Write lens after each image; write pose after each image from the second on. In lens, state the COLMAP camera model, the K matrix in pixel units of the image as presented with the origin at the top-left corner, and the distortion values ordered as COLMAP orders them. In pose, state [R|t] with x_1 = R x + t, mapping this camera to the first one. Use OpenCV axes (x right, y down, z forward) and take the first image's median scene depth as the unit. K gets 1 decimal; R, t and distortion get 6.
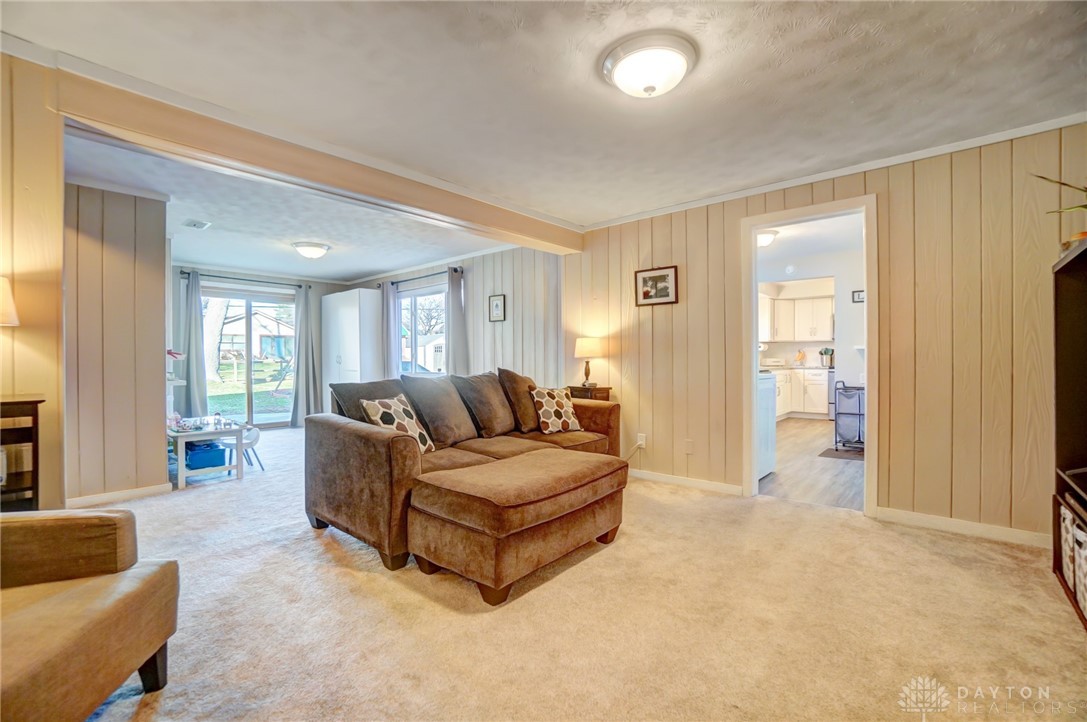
lens RADIAL K [[476.1, 0, 541.1], [0, 476.1, 361.9], [0, 0, 1]] dist [-0.052028, 0.009133]
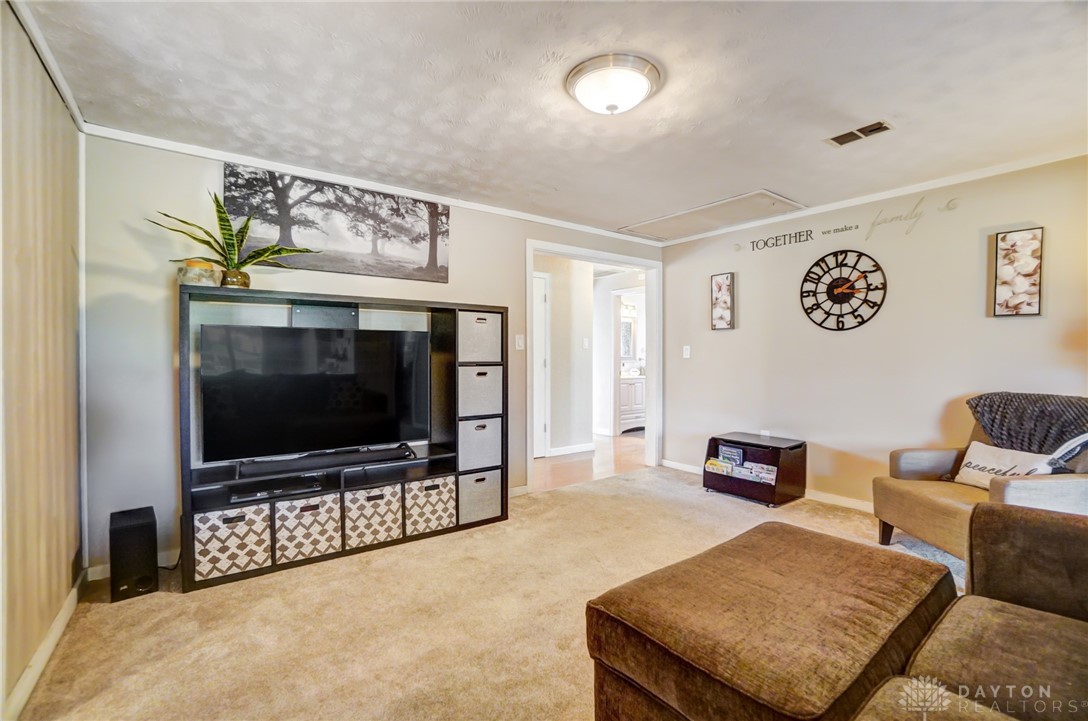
lens RADIAL K [[476.5, 0, 541.4], [0, 476.5, 358.9], [0, 0, 1]] dist [-0.052028, 0.009133]
pose [[-0.979122, 0.003828, 0.203240, 0.098574], [0.006079, 0.999927, 0.010451, -0.034182], [-0.203185, 0.011469, -0.979073, 1.127657]]
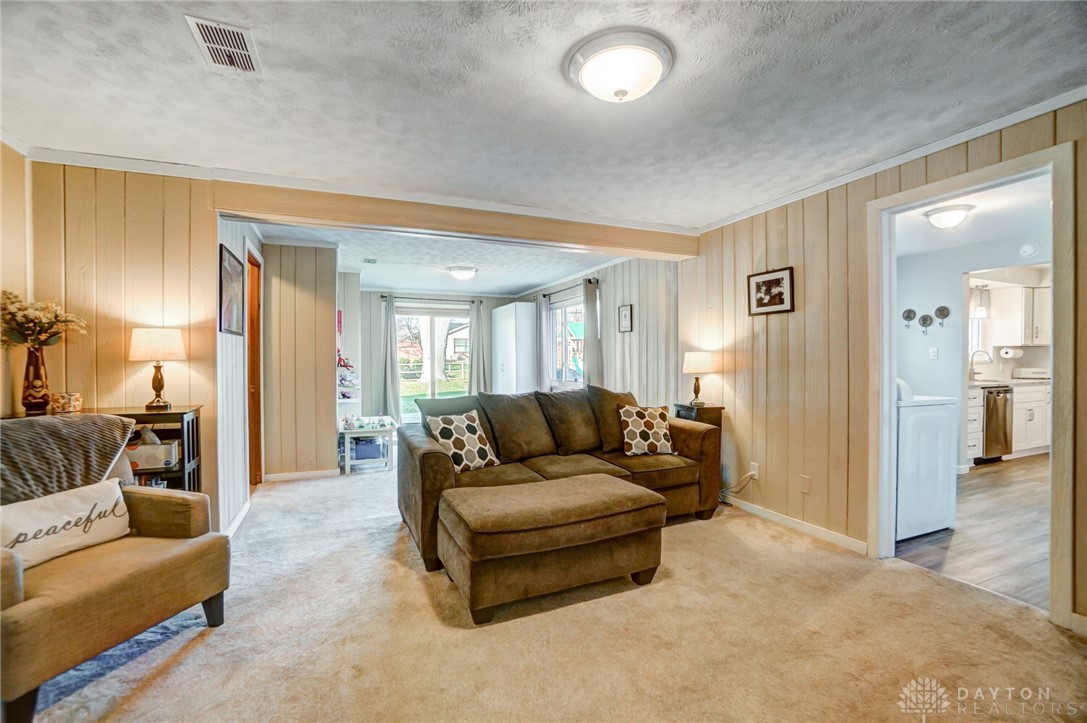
lens RADIAL K [[476.1, 0, 543.0], [0, 476.1, 363.9], [0, 0, 1]] dist [-0.052028, 0.009133]
pose [[0.901546, 0.005858, -0.432644, 0.275602], [-0.003191, 0.999971, 0.006890, -0.039913], [0.432672, -0.004831, 0.901539, 0.069988]]
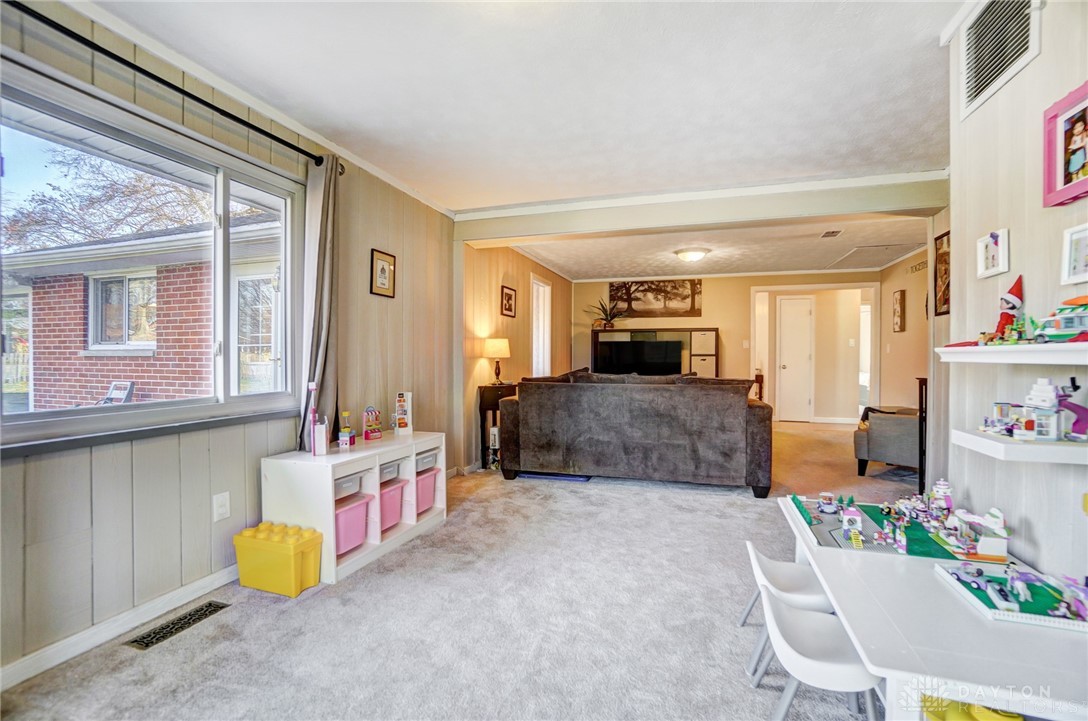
lens RADIAL K [[476.5, 0, 551.1], [0, 476.5, 357.9], [0, 0, 1]] dist [-0.052028, 0.009133]
pose [[-0.411595, 0.000615, 0.911366, -1.114313], [0.006097, 0.999979, 0.002079, -0.012796], [-0.911346, 0.006412, -0.411591, 1.629503]]
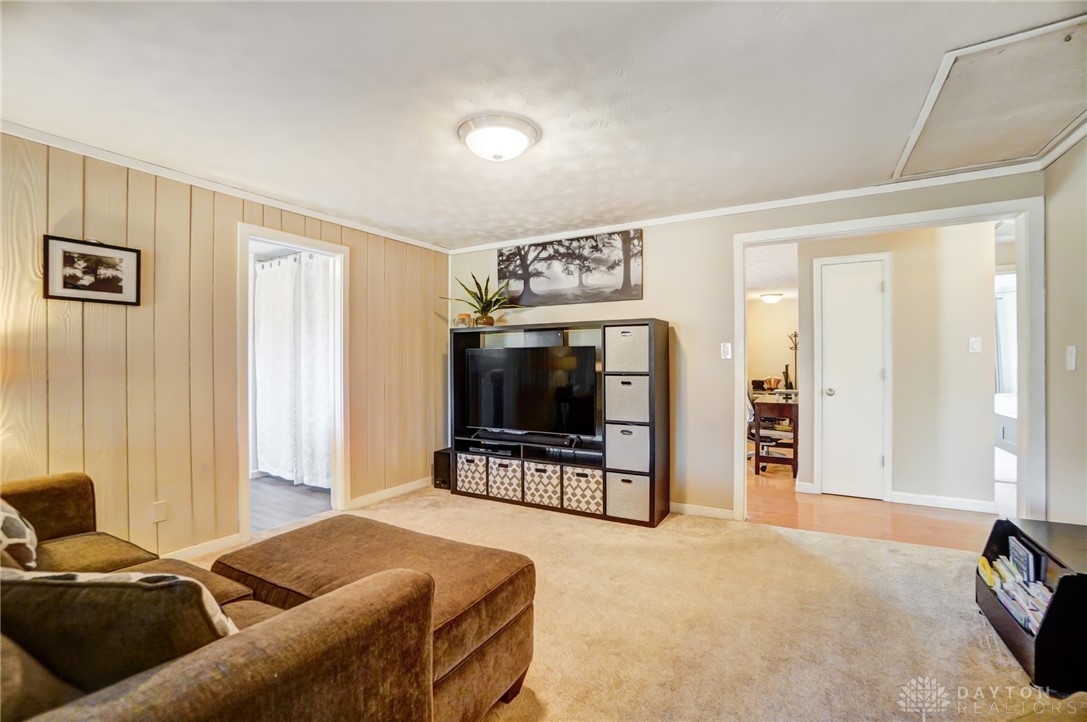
lens RADIAL K [[476.1, 0, 545.2], [0, 476.1, 361.2], [0, 0, 1]] dist [-0.052028, 0.009133]
pose [[-0.213473, 0.008653, 0.976911, -0.523215], [0.012254, 0.999906, -0.006179, -0.038020], [-0.976872, 0.010652, -0.213559, 0.638063]]
